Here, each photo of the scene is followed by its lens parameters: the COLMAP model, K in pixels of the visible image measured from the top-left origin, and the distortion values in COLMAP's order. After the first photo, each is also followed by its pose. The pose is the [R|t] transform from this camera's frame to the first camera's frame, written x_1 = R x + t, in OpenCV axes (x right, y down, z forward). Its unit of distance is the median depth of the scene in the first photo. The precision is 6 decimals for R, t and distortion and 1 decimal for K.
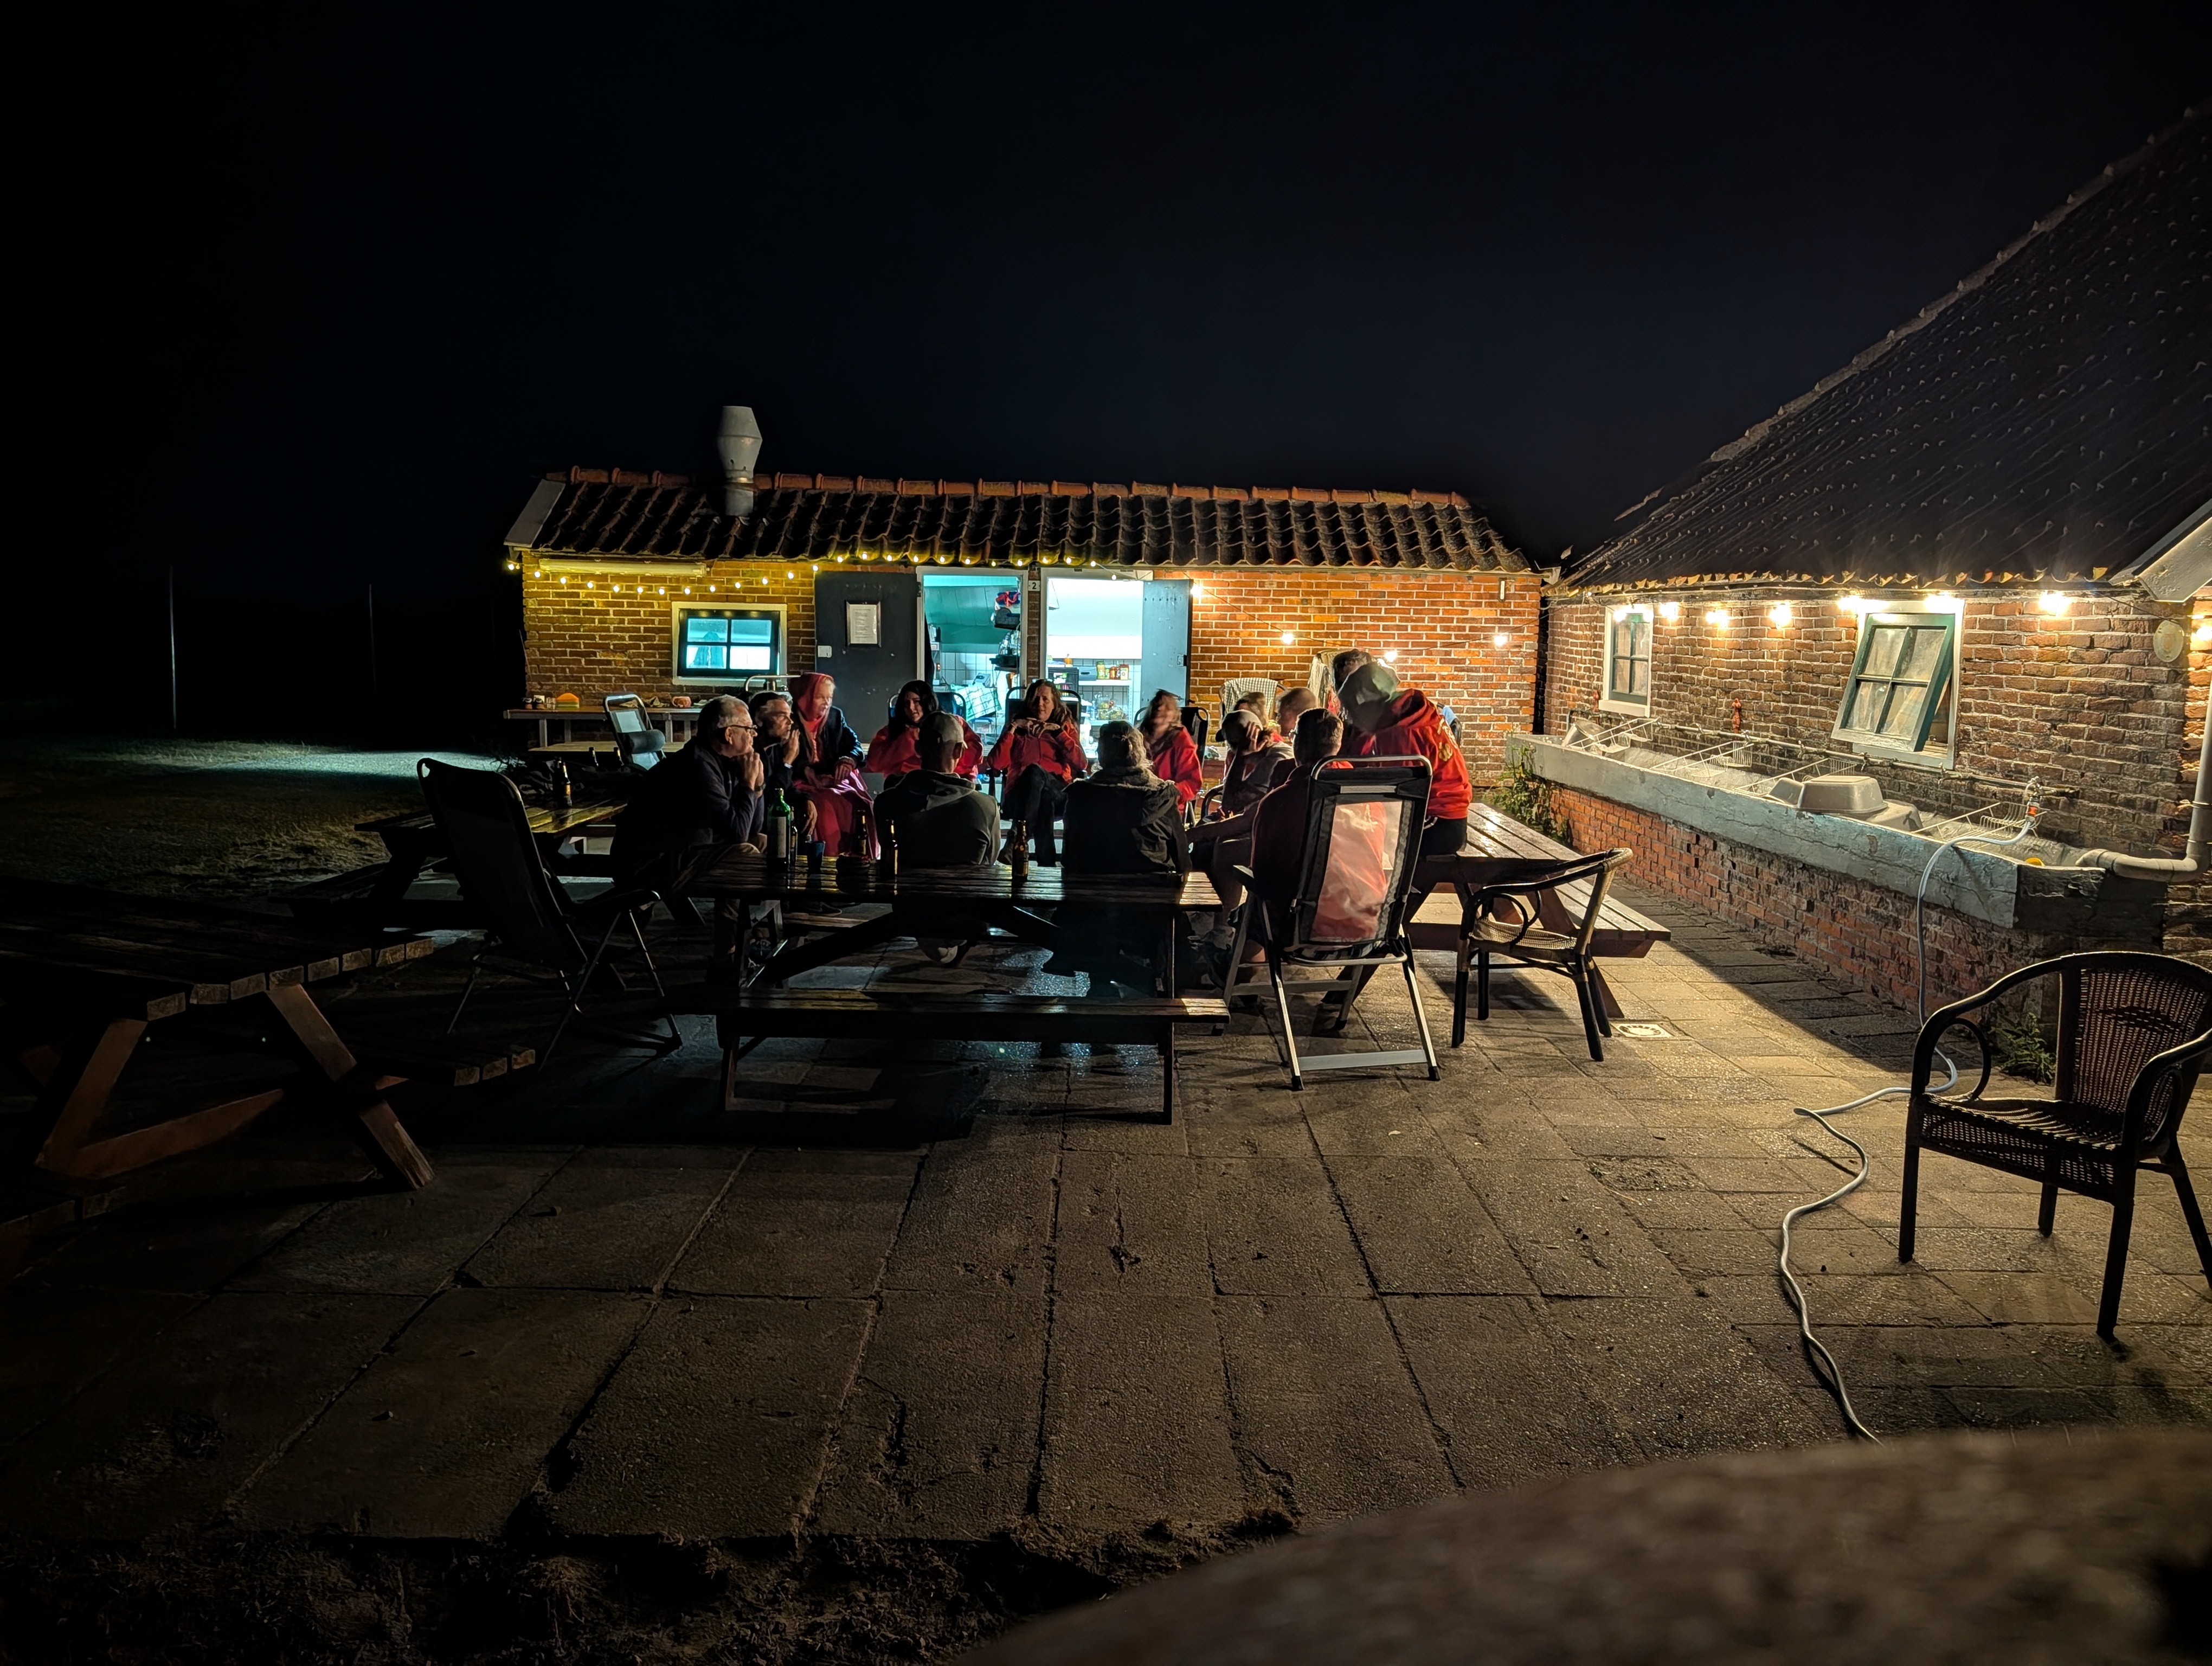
lens RADIAL K [[1631.1, 0, 1147.0], [0, 1631.1, 833.1], [0, 0, 1]] dist [0.001641, 0.007886]
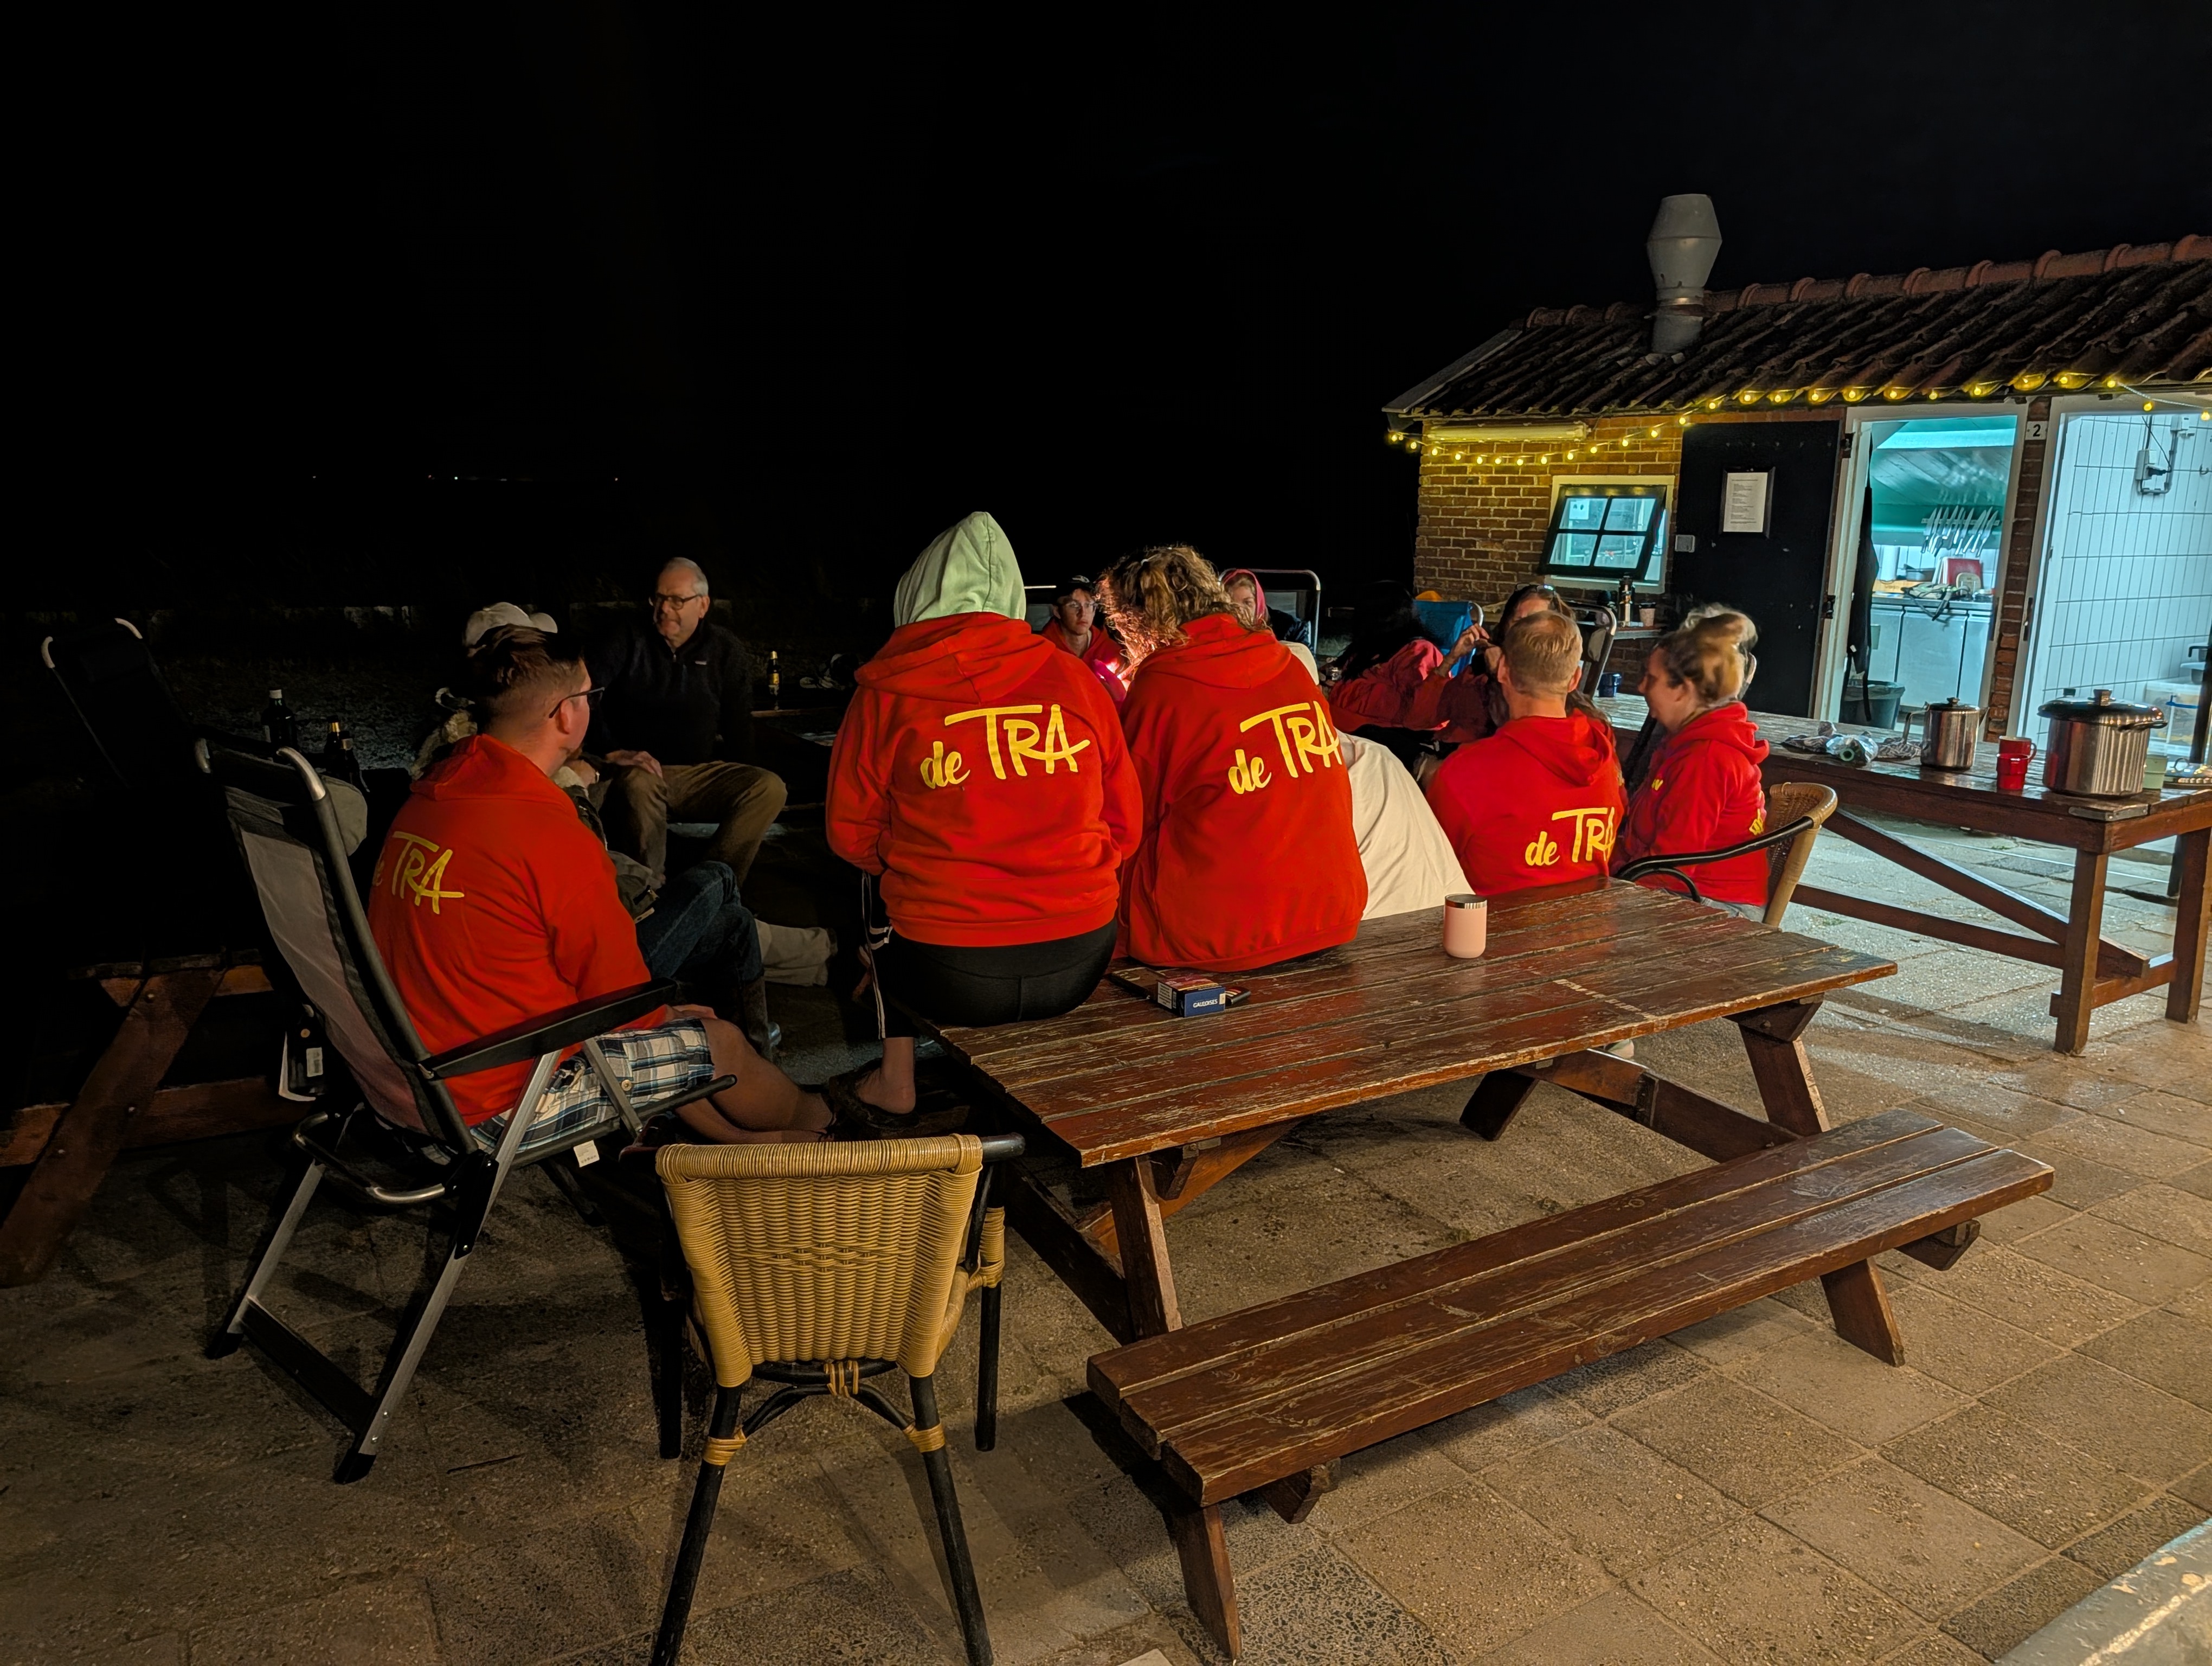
lens RADIAL K [[1631.1, 0, 1147.0], [0, 1631.1, 833.1], [0, 0, 1]] dist [0.001641, 0.007886]
pose [[0.495633, 0.163323, -0.853038, 0.293297], [-0.112506, 0.985958, 0.123403, -0.050380], [0.861214, 0.034809, 0.507049, 0.460000]]
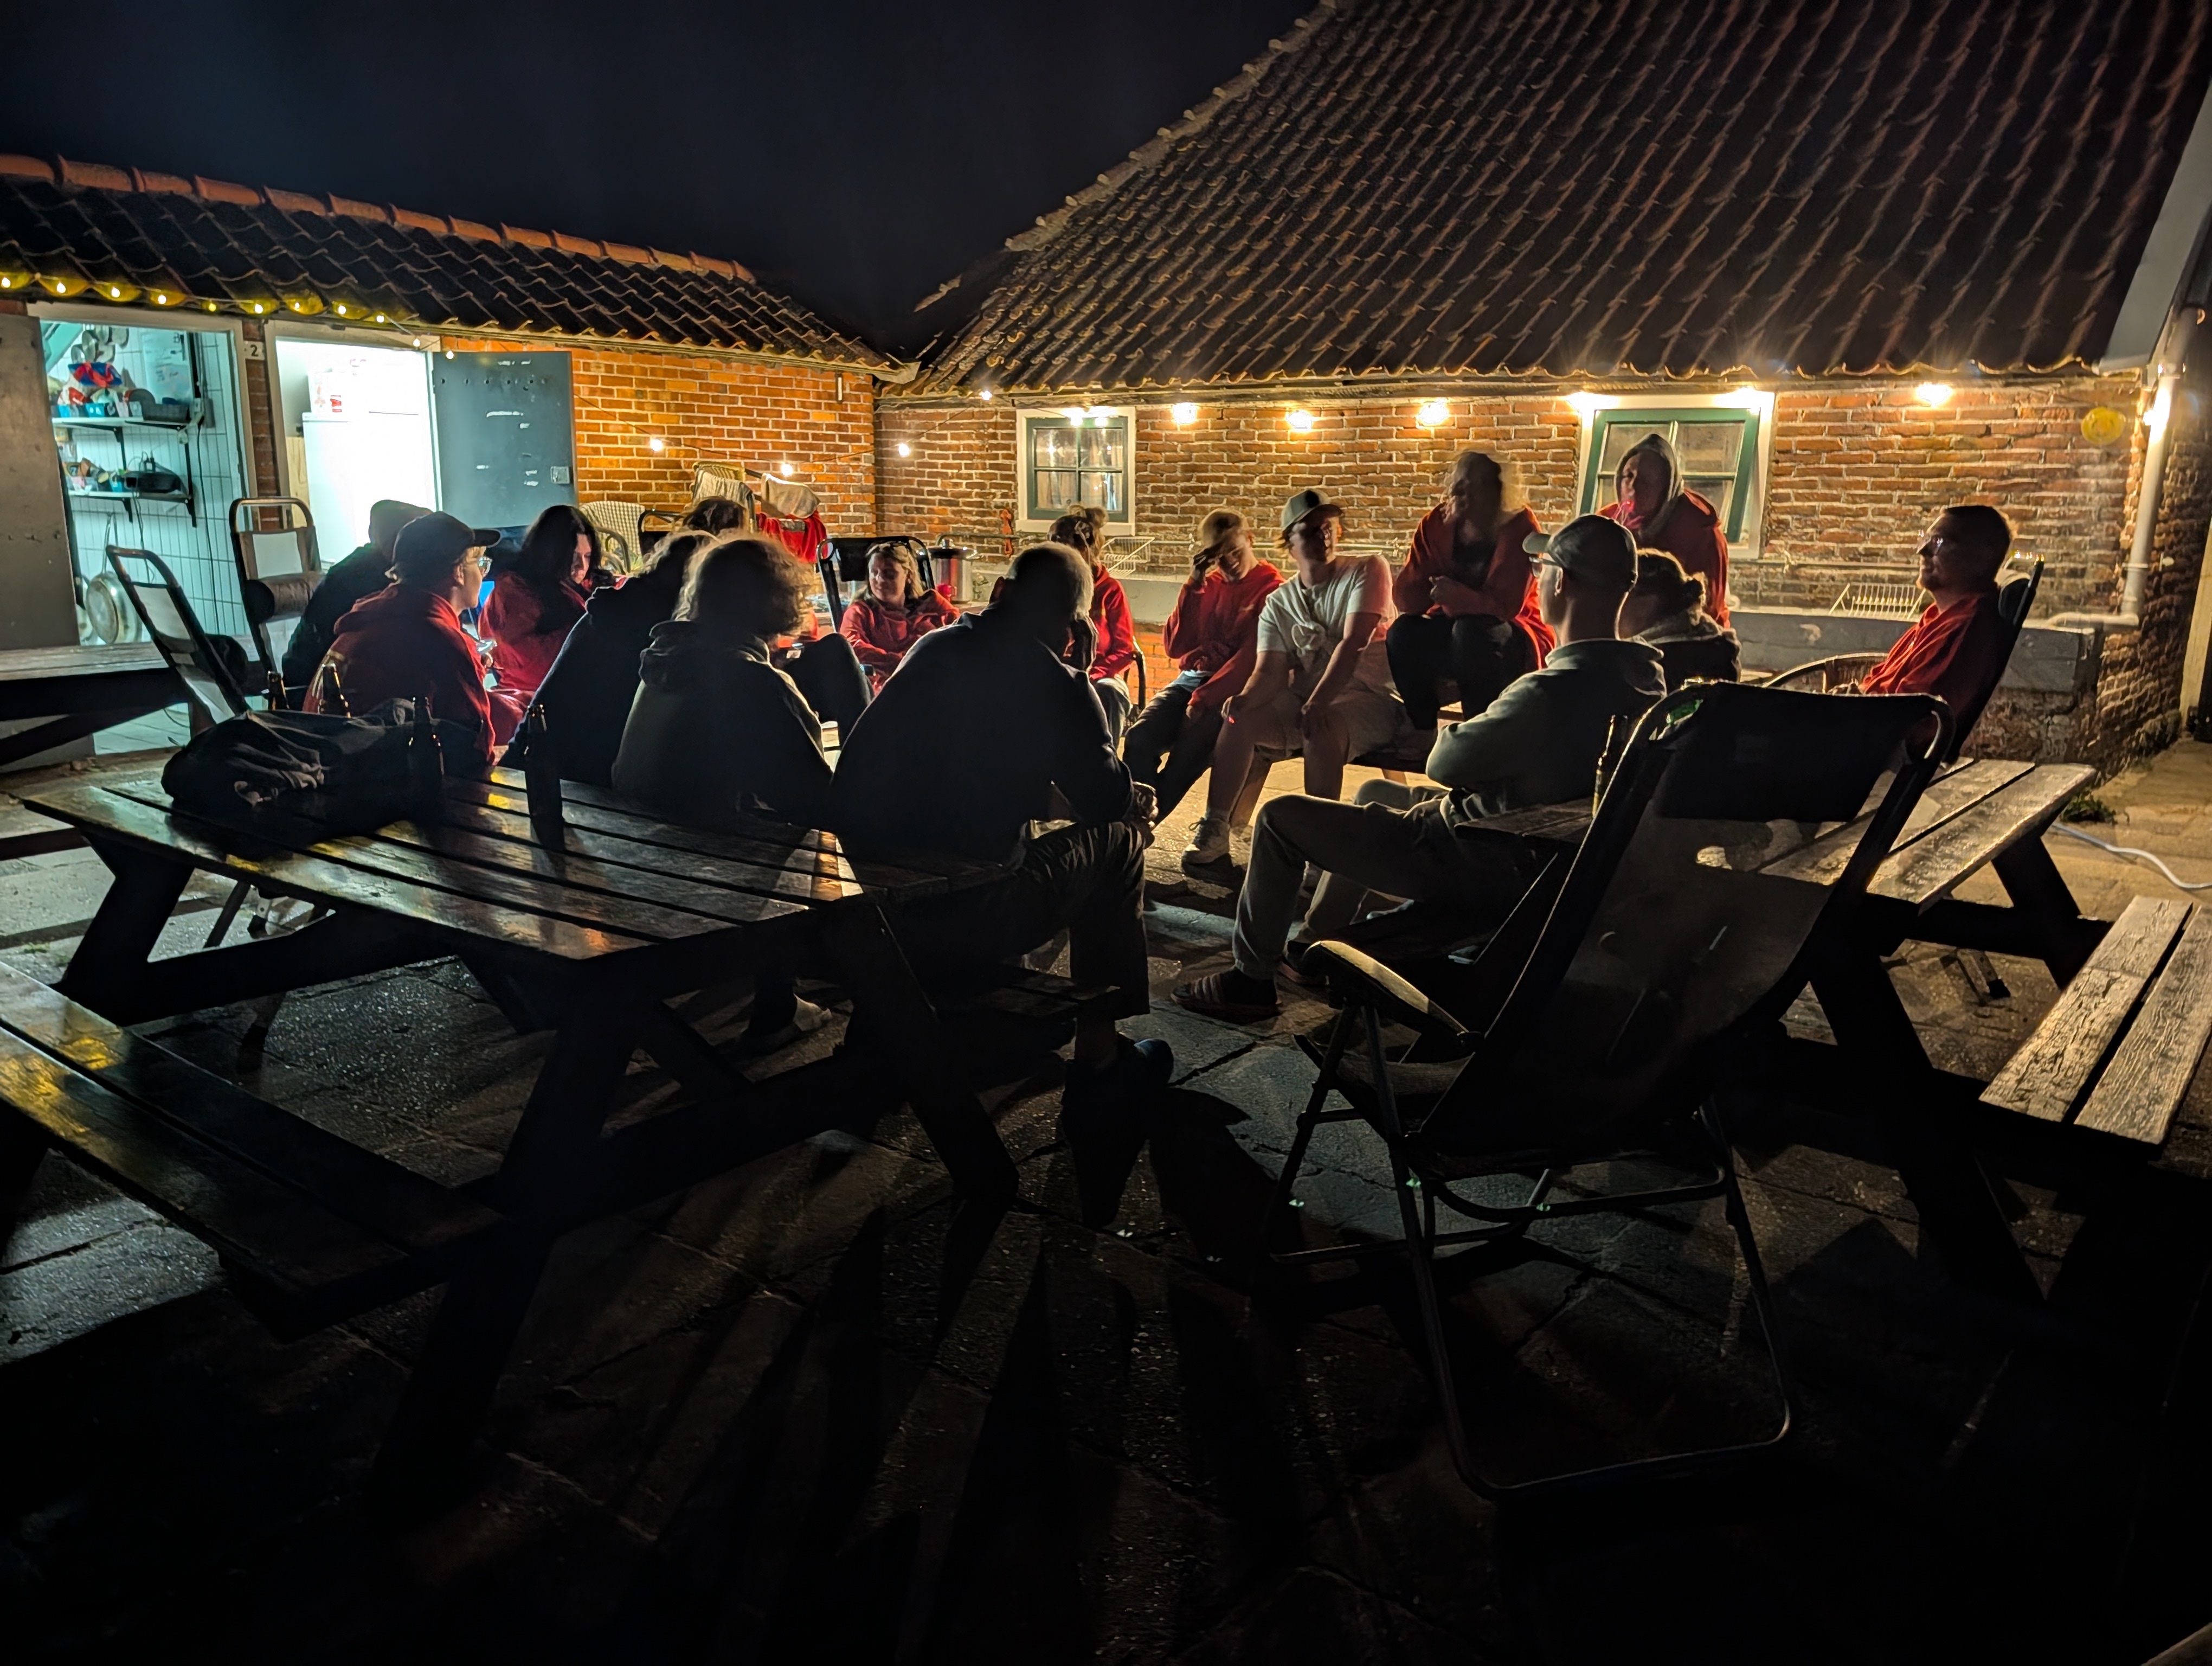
lens RADIAL K [[1631.1, 0, 1147.0], [0, 1631.1, 833.1], [0, 0, 1]] dist [0.001641, 0.007886]
pose [[0.644290, -0.166032, 0.746541, -0.346439], [0.096687, 0.986001, 0.135844, -0.027453], [-0.758645, -0.015342, 0.651324, 0.368539]]
